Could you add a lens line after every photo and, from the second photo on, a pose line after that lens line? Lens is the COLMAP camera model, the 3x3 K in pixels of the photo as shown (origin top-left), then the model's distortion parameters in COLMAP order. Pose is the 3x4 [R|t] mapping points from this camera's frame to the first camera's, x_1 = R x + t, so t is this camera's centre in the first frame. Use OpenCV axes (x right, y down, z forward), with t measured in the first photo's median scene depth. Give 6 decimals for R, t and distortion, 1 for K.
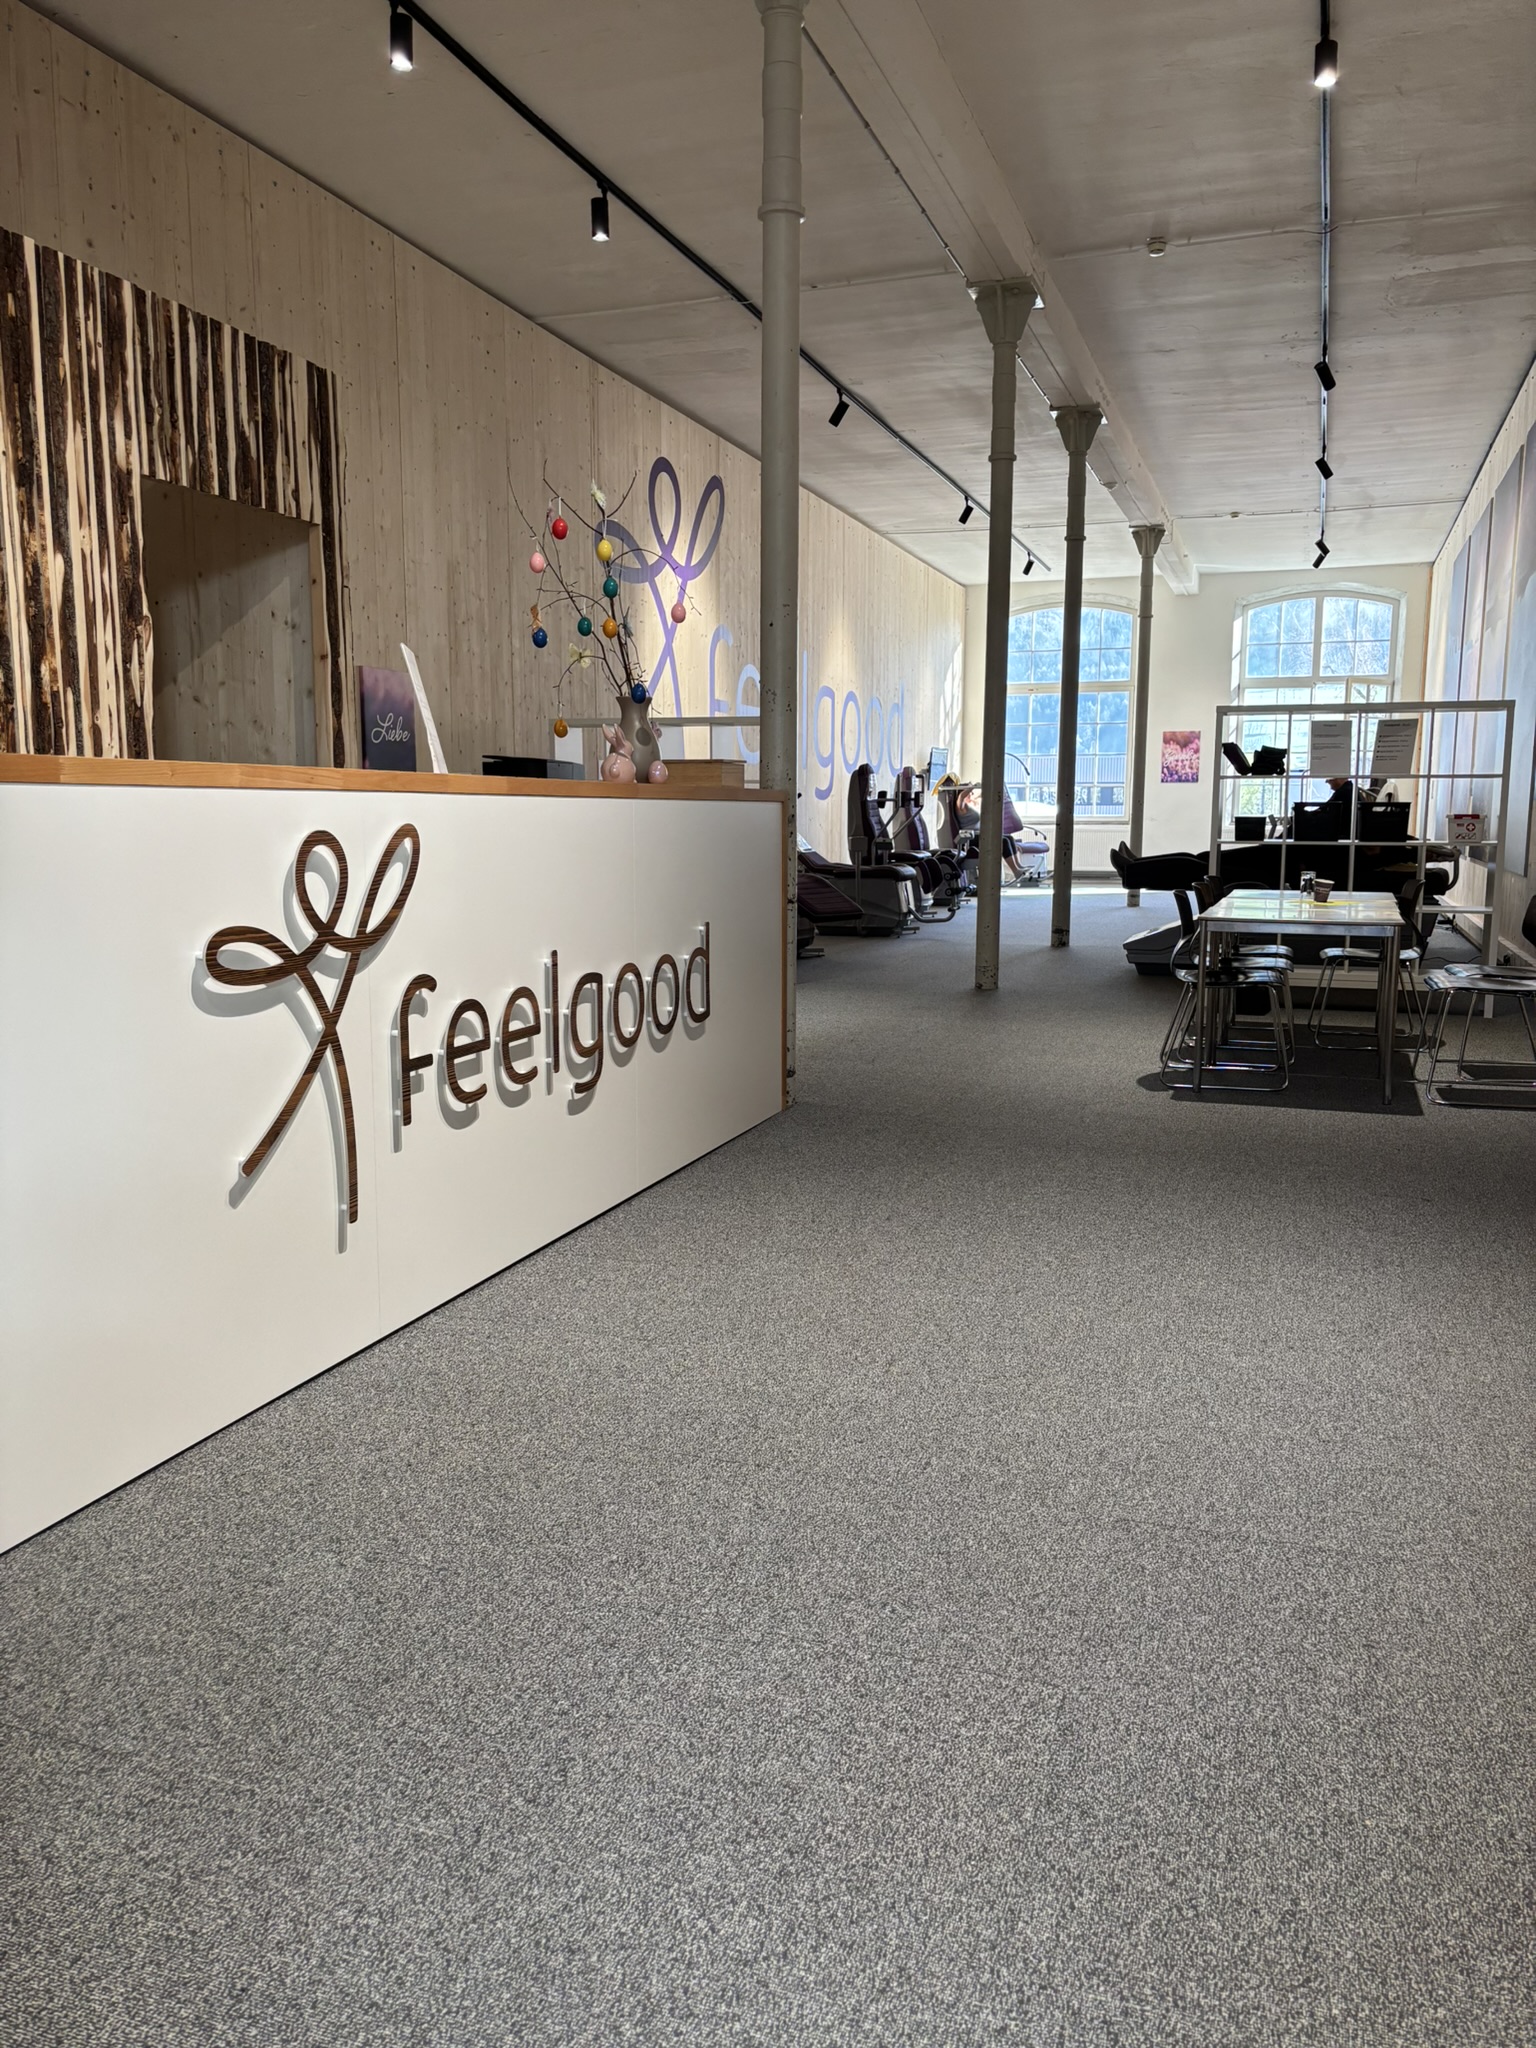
lens RADIAL K [[1541.5, 0, 785.6], [0, 1541.5, 1015.4], [0, 0, 1]] dist [-0.010344, -0.004492]
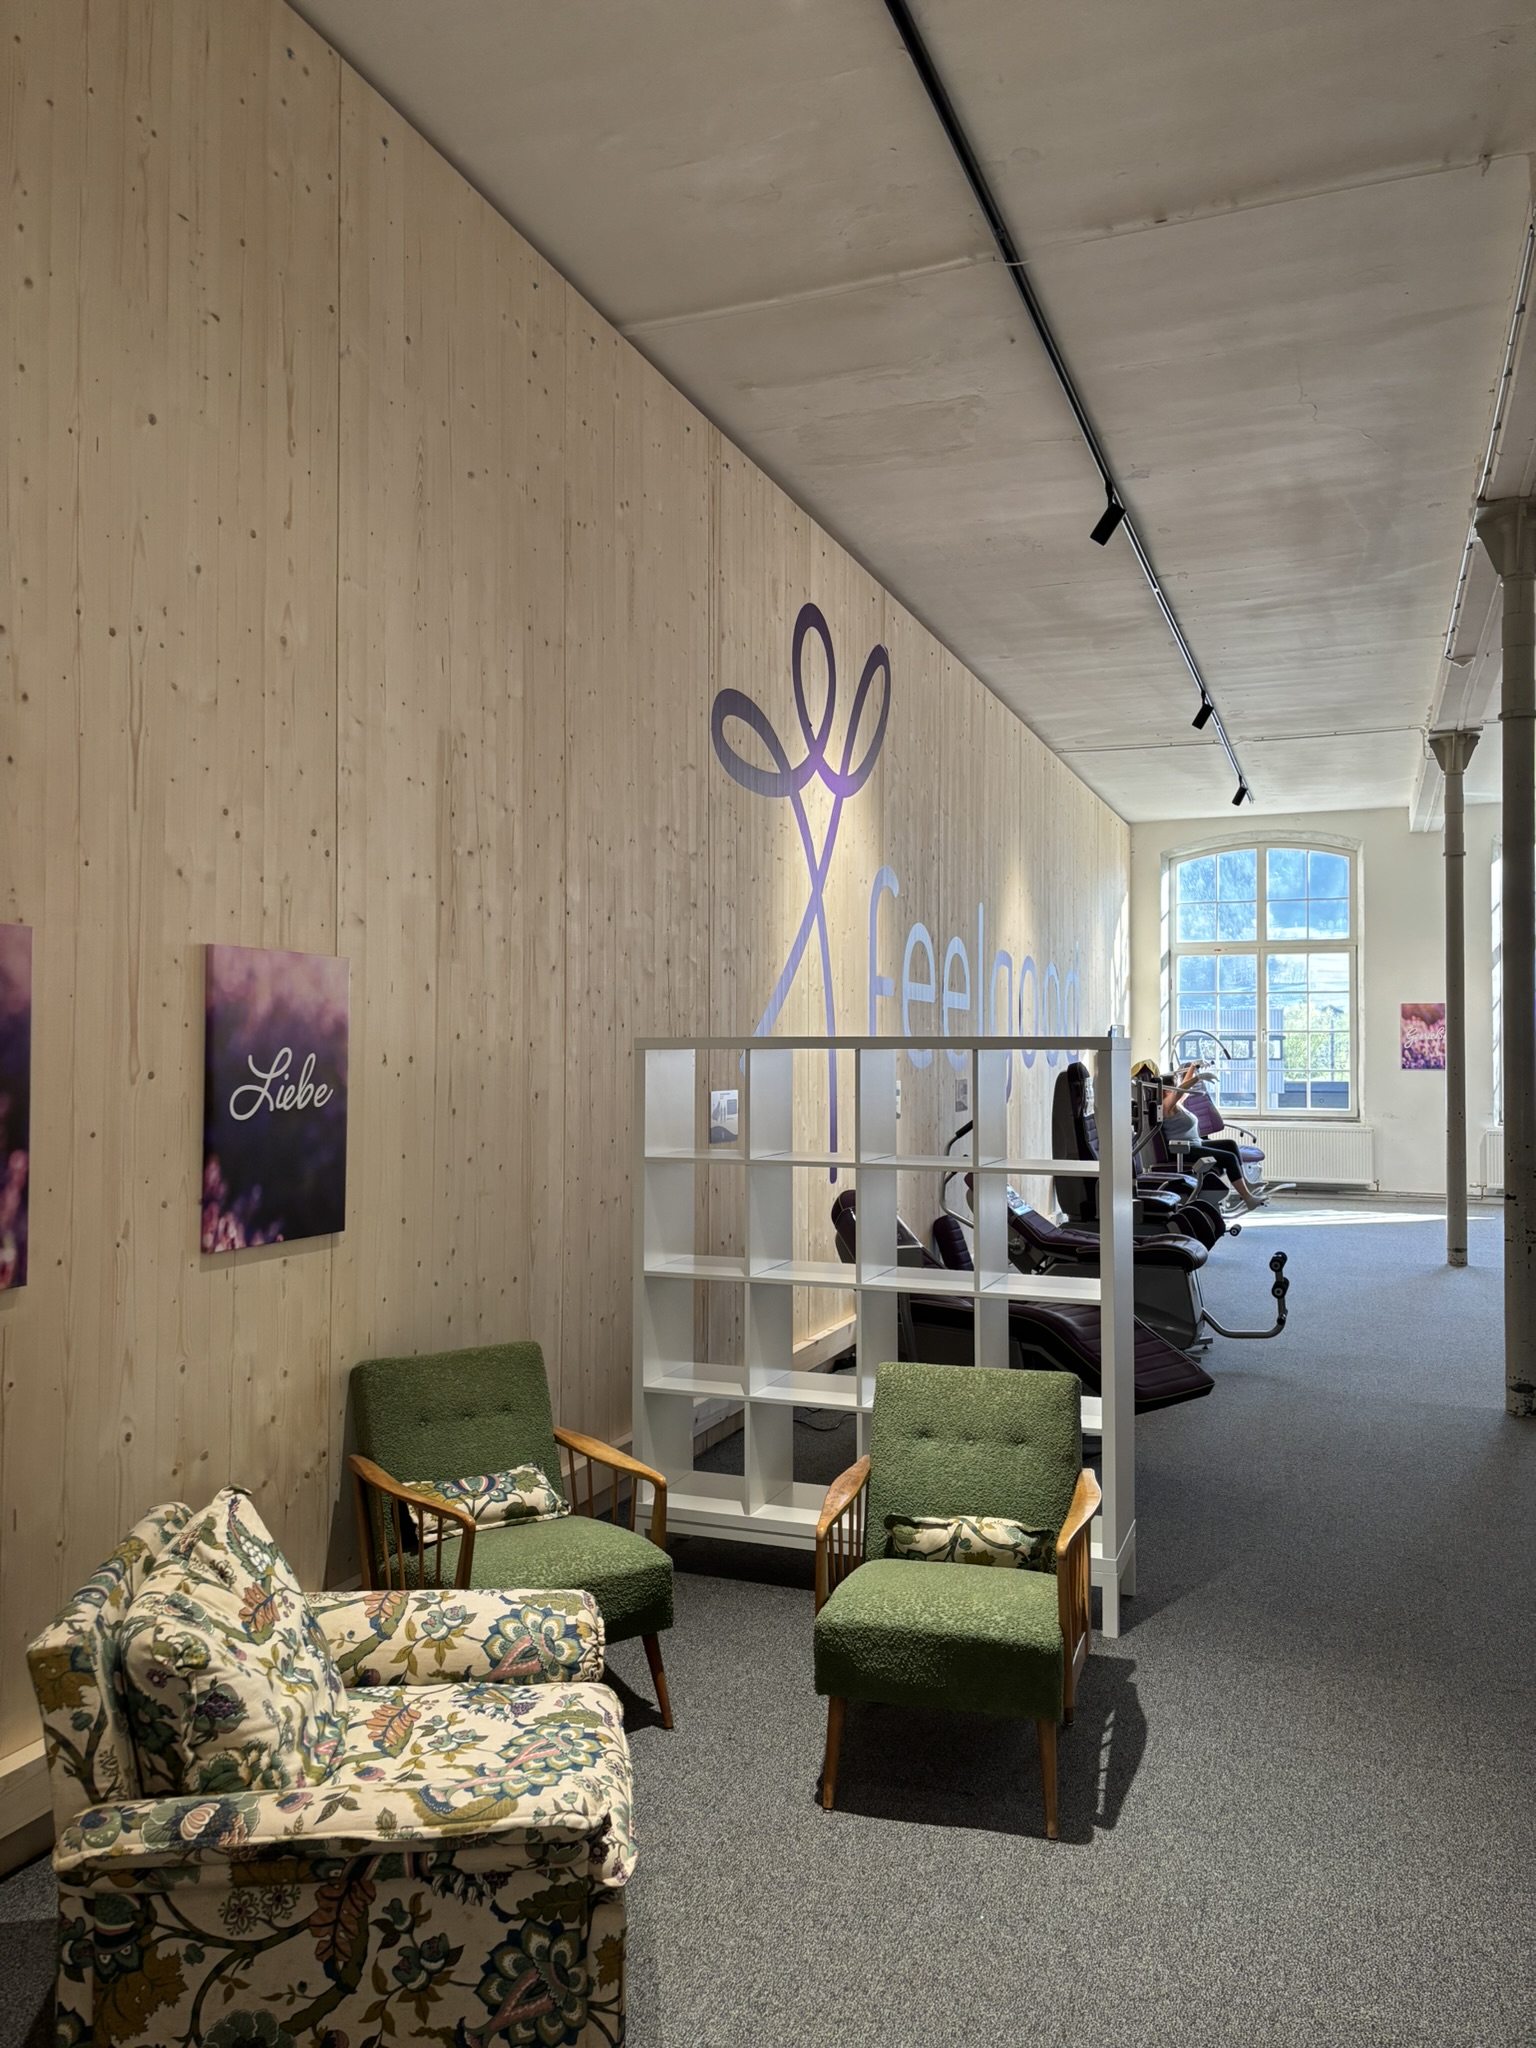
lens RADIAL K [[1541.5, 0, 757.0], [0, 1541.5, 1028.0], [0, 0, 1]] dist [-0.010344, -0.004492]
pose [[0.998697, -0.000127, -0.051039, -0.083998], [-0.007563, 0.988588, -0.150455, -0.115043], [0.050476, 0.150645, 0.987298, 0.480812]]
